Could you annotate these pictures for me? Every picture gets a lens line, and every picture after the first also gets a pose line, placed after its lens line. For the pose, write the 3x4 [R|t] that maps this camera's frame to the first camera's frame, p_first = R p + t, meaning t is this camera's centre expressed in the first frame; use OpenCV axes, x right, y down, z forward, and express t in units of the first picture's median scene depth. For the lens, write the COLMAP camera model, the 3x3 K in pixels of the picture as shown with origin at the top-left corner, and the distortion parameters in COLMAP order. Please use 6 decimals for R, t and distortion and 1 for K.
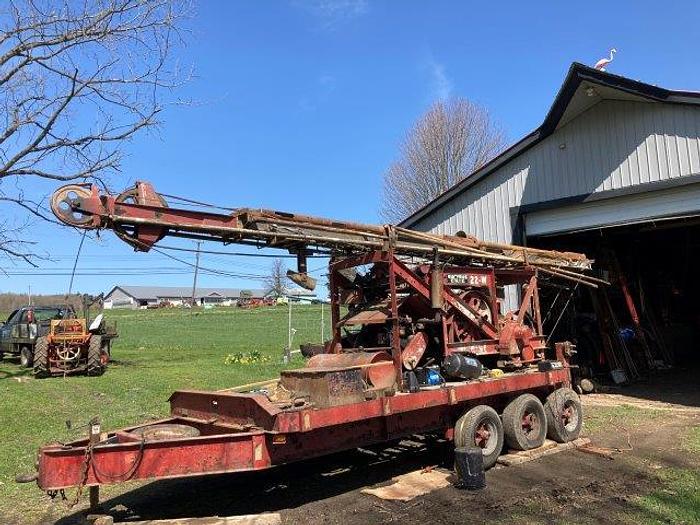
lens RADIAL K [[577.3, 0, 350.1], [0, 577.3, 239.9], [0, 0, 1]] dist [0.015008, 0.003979]
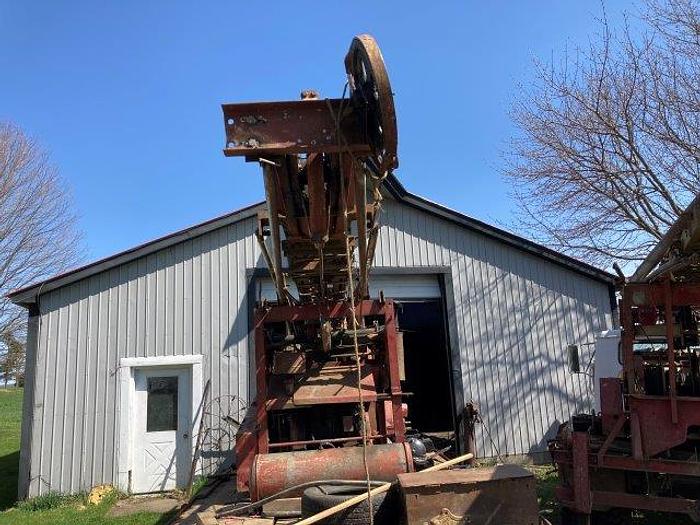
lens RADIAL K [[575.8, 0, 350.0], [0, 575.8, 262.5], [0, 0, 1]] dist [0.013118, -0.002852]
pose [[0.604598, 0.168861, 0.778426, -0.476849], [-0.095218, 0.985585, -0.139844, 0.065341], [-0.790819, 0.010430, 0.611961, 0.497734]]
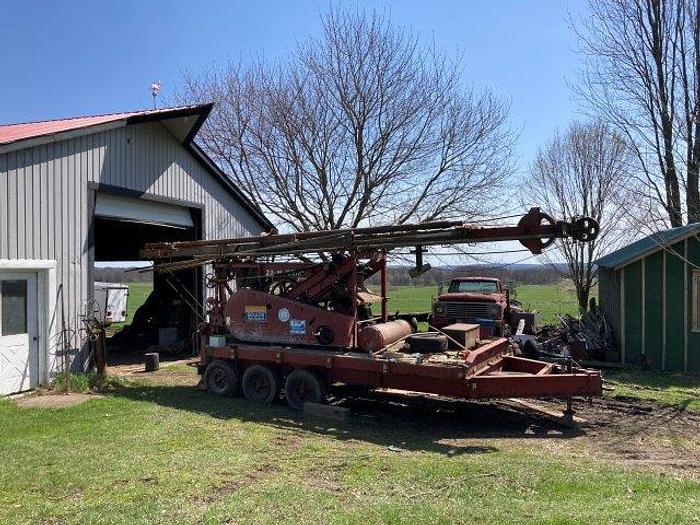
lens RADIAL K [[573.6, 0, 348.4], [0, 573.6, 251.3], [0, 0, 1]] dist [0.046277, -0.008748]
pose [[-0.372147, 0.078164, 0.924877, -1.098184], [-0.120810, 0.983892, -0.131762, 0.191044], [-0.920278, -0.160769, -0.356709, 1.394101]]
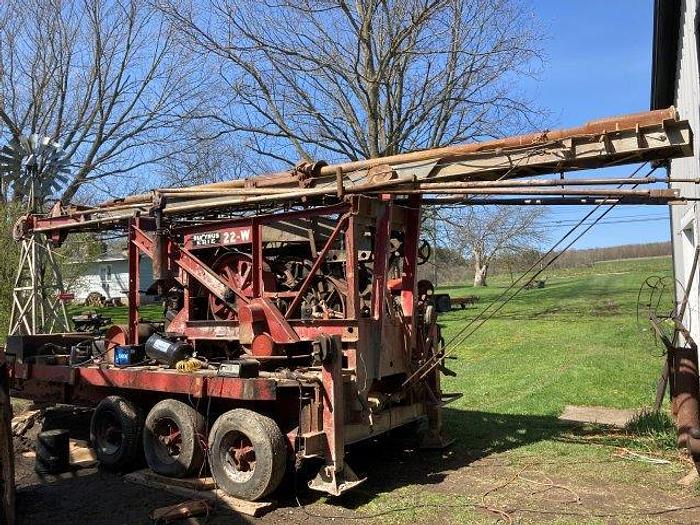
lens RADIAL K [[561.3, 0, 364.4], [0, 561.3, 265.3], [0, 0, 1]] dist [0.025542, -0.004673]
pose [[0.289821, -0.020010, -0.956872, 0.913718], [0.160787, 0.986590, 0.028068, 0.108612], [0.943478, -0.161987, 0.289152, 0.926878]]
